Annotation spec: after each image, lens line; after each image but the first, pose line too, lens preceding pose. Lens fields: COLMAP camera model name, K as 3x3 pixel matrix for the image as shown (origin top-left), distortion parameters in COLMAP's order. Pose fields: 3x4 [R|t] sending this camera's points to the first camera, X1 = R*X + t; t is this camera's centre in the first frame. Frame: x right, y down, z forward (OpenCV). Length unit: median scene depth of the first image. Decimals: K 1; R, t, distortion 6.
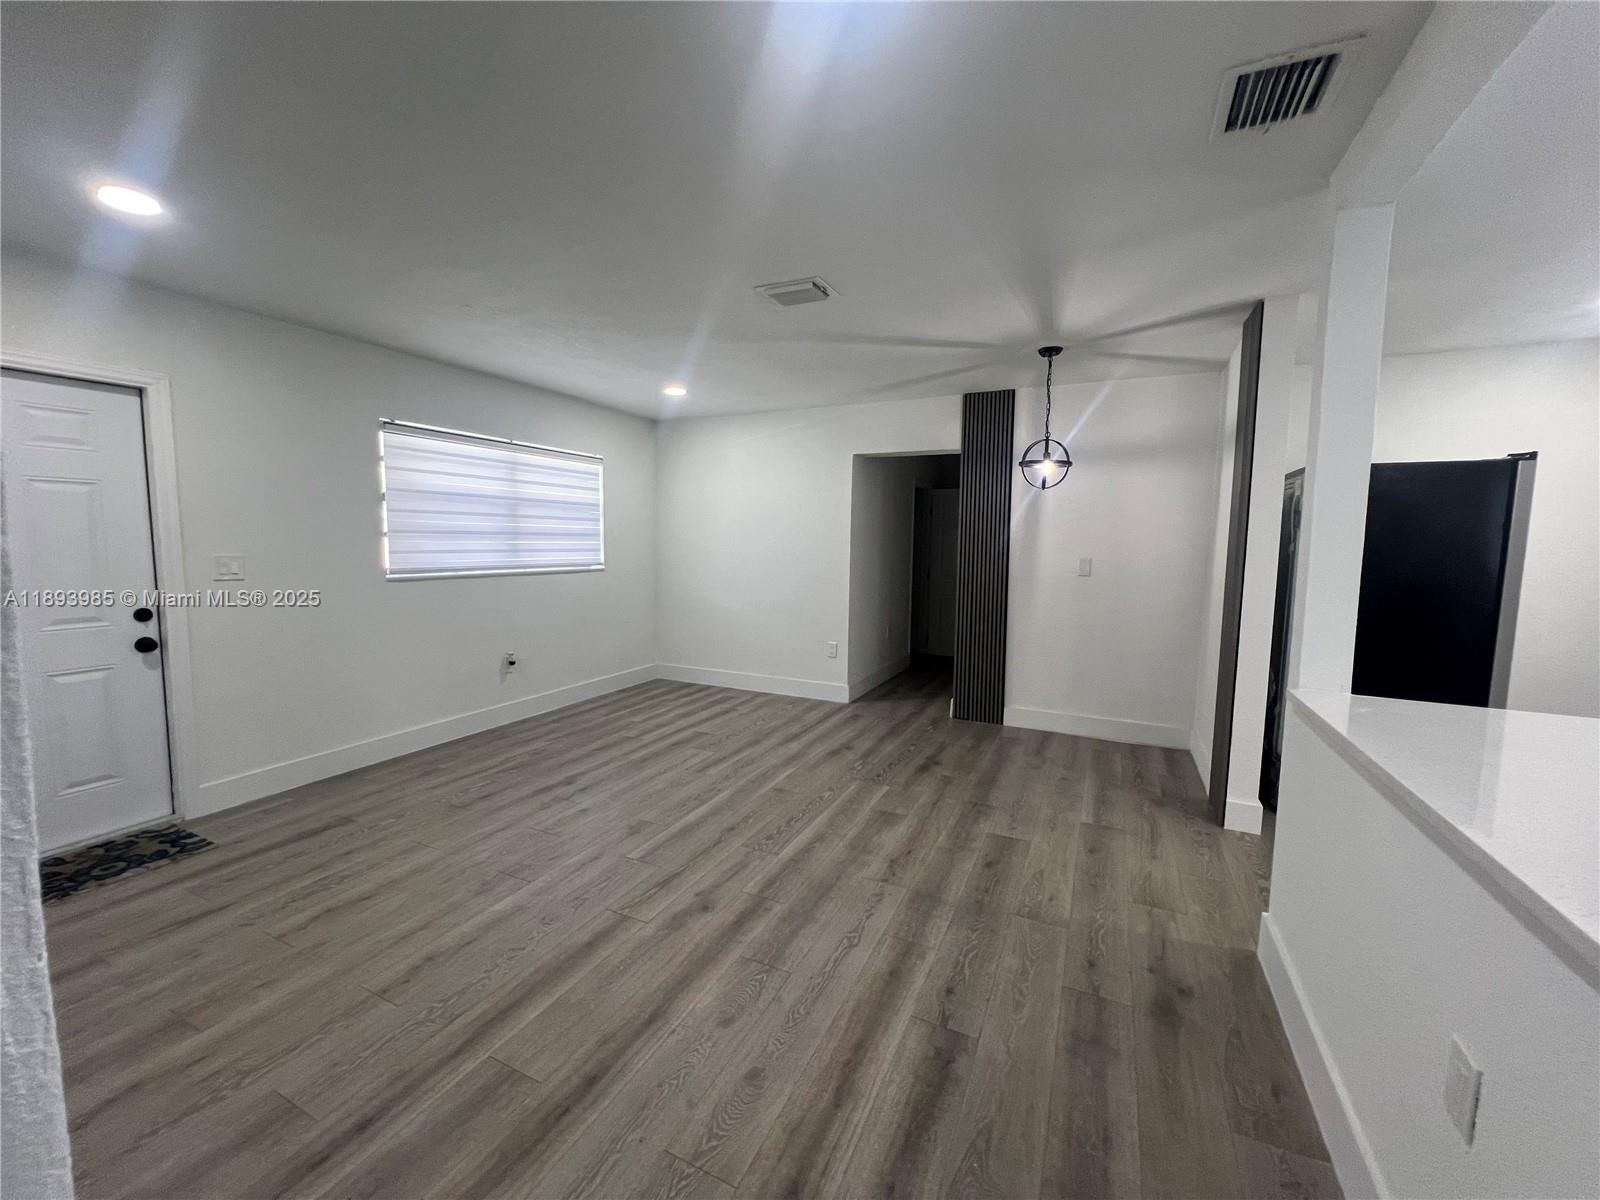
lens RADIAL K [[640.0, 0, 794.8], [0, 640.0, 597.2], [0, 0, 1]] dist [-0.000401, 0.000234]
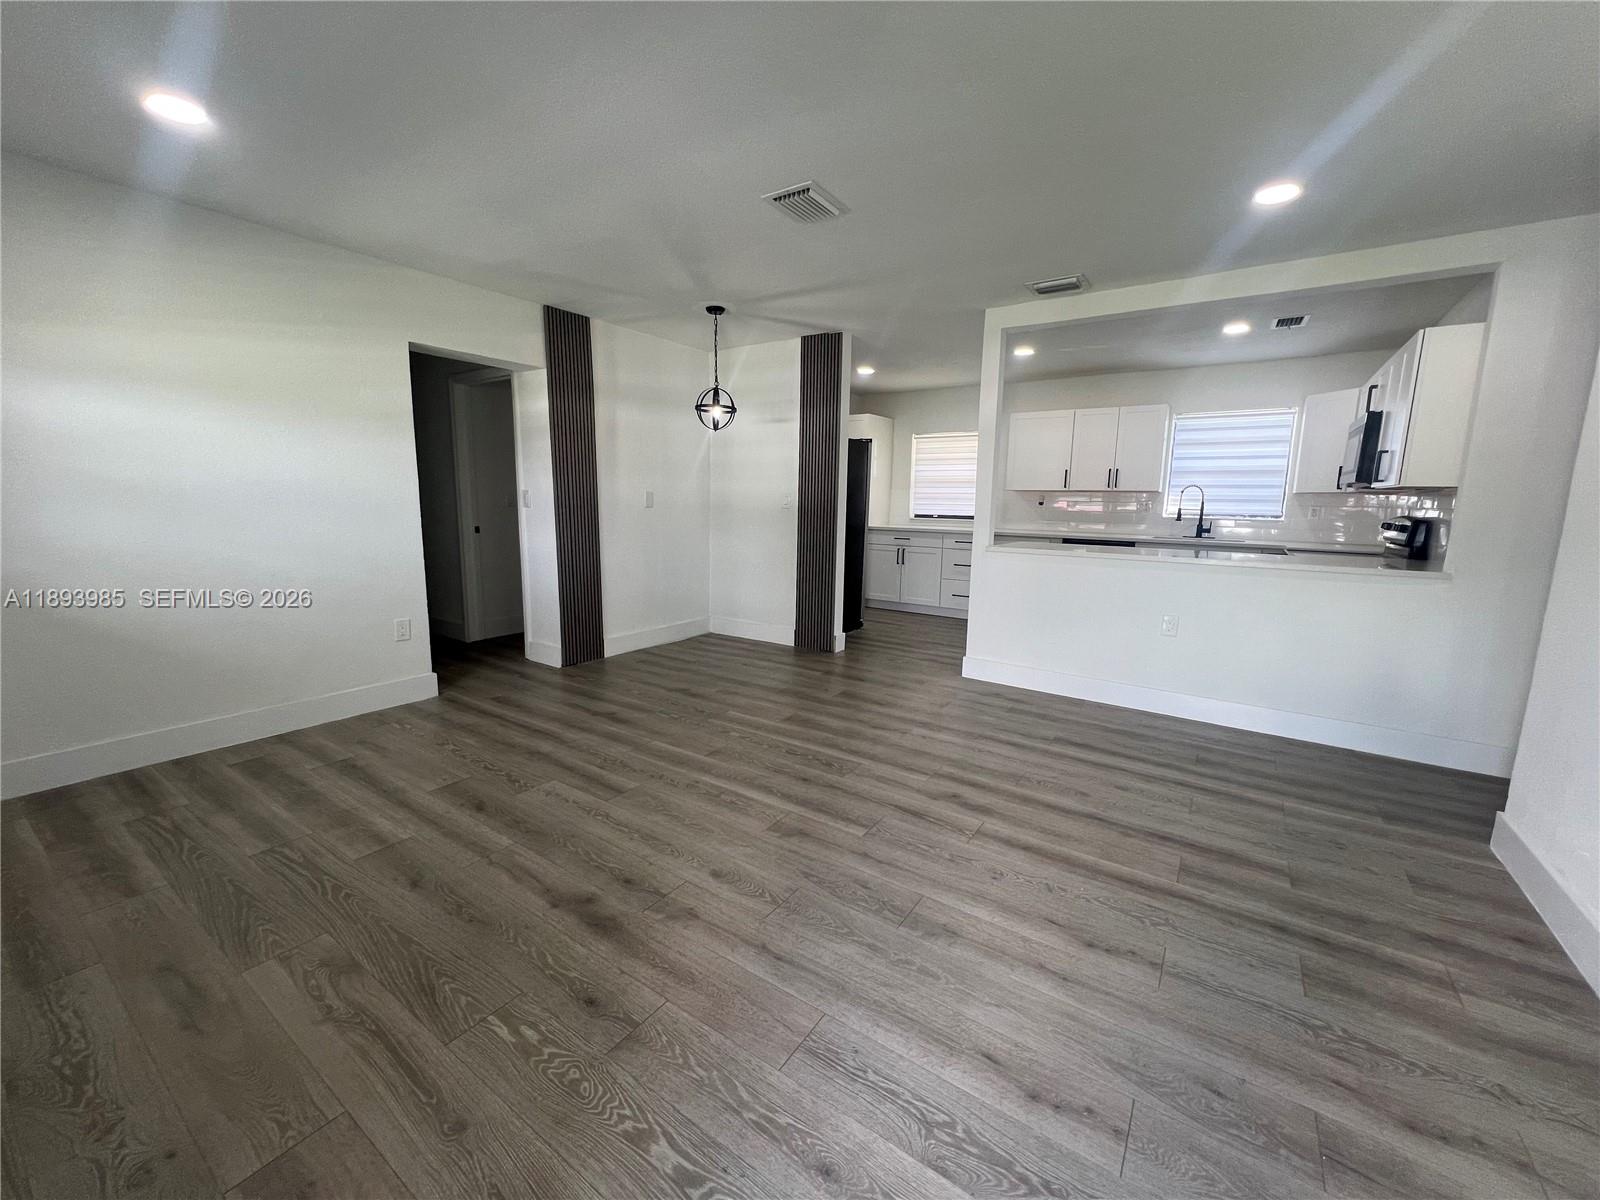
lens RADIAL K [[640.0, 0, 794.0], [0, 640.0, 596.5], [0, 0, 1]] dist [-0.000401, 0.000234]
pose [[0.146939, -0.161360, 0.975895, -0.989948], [0.074553, 0.985605, 0.151740, -0.046359], [-0.986332, 0.050460, 0.156854, 0.871654]]
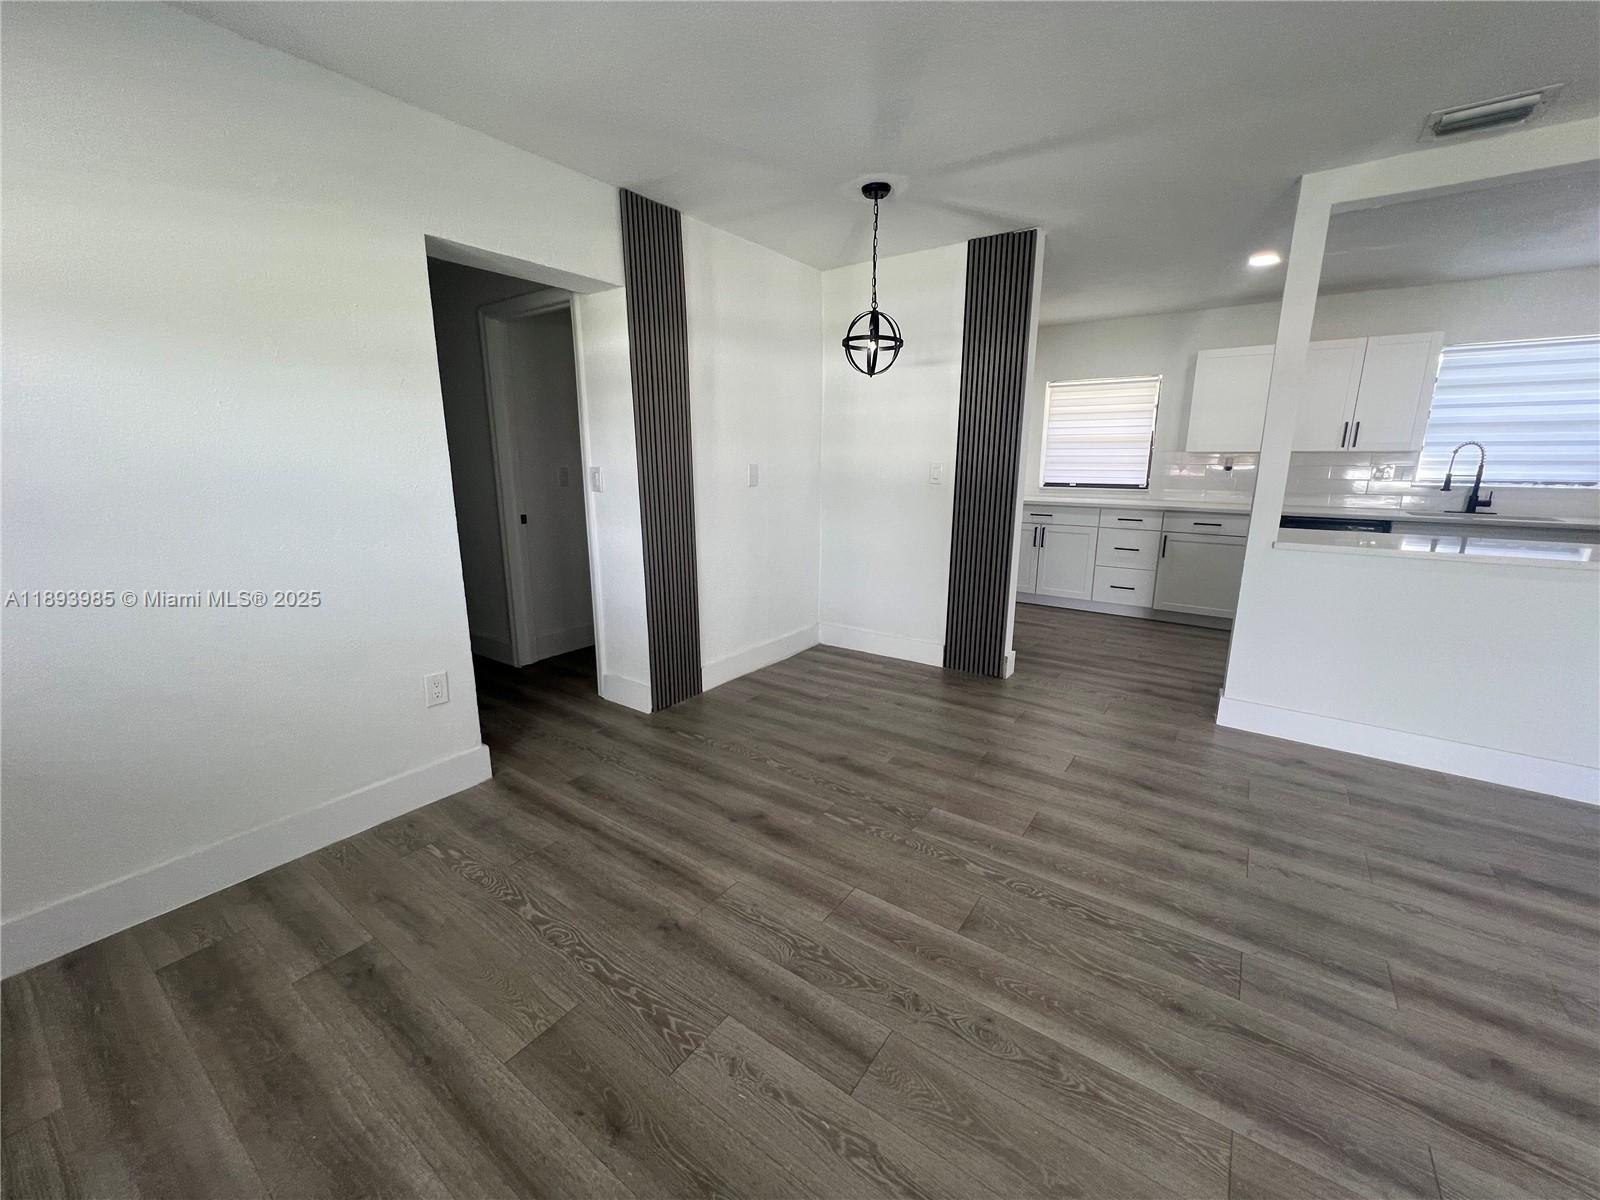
lens RADIAL K [[640.0, 0, 794.9], [0, 640.0, 596.9], [0, 0, 1]] dist [-0.000401, 0.000234]
pose [[0.167285, -0.225455, 0.959784, -0.580770], [0.089948, 0.972932, 0.212866, -0.099724], [-0.981797, 0.050721, 0.183036, 1.214755]]
